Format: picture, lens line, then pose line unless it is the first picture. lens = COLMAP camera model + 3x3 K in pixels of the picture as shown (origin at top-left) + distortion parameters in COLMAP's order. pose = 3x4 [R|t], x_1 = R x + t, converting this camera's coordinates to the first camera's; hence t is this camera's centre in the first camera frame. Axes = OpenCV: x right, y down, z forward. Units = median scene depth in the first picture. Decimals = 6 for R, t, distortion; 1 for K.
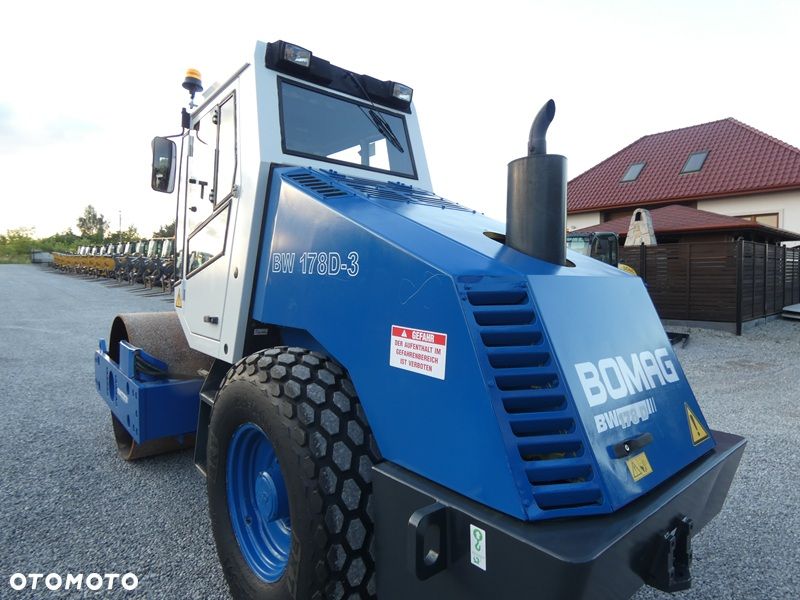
lens RADIAL K [[482.8, 0, 399.3], [0, 482.8, 298.3], [0, 0, 1]] dist [-0.001135, -0.002253]
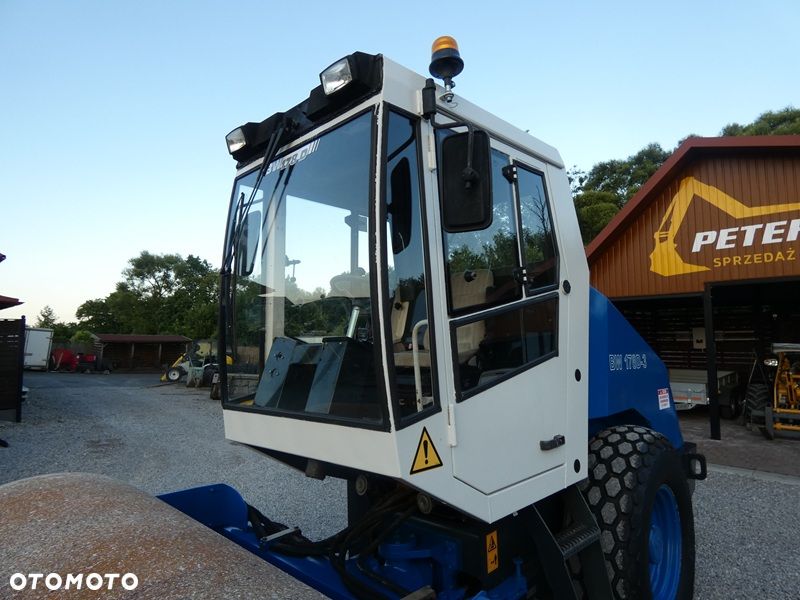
lens RADIAL K [[482.8, 0, 399.3], [0, 482.8, 298.3], [0, 0, 1]] dist [-0.001135, -0.002253]
pose [[-0.105797, 0.091682, 0.990152, -1.323733], [0.061117, 0.994458, -0.085550, -0.151716], [-0.992508, 0.051465, -0.110814, 1.535799]]
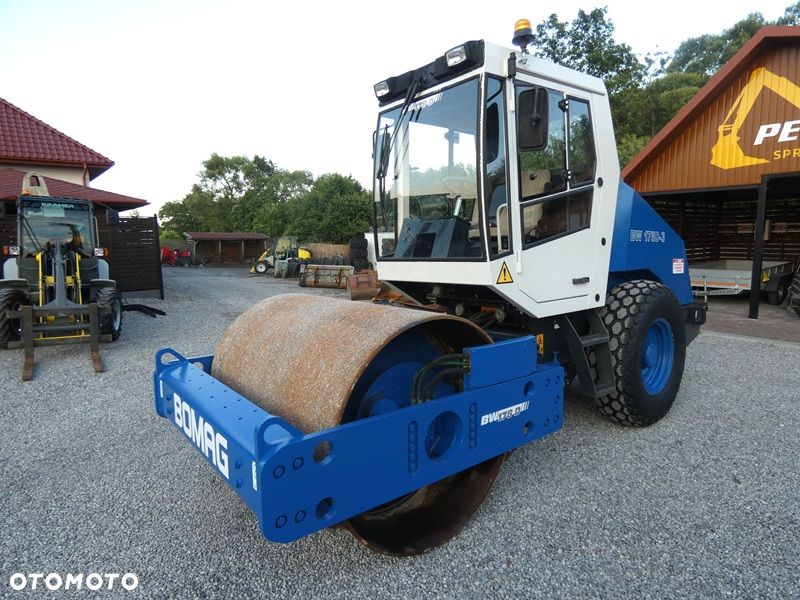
lens RADIAL K [[482.8, 0, 399.3], [0, 482.8, 298.3], [0, 0, 1]] dist [-0.001135, -0.002253]
pose [[0.017204, -0.115496, 0.993159, -1.898601], [0.064120, 0.991389, 0.114179, -0.094378], [-0.997794, 0.061717, 0.024461, 1.681133]]
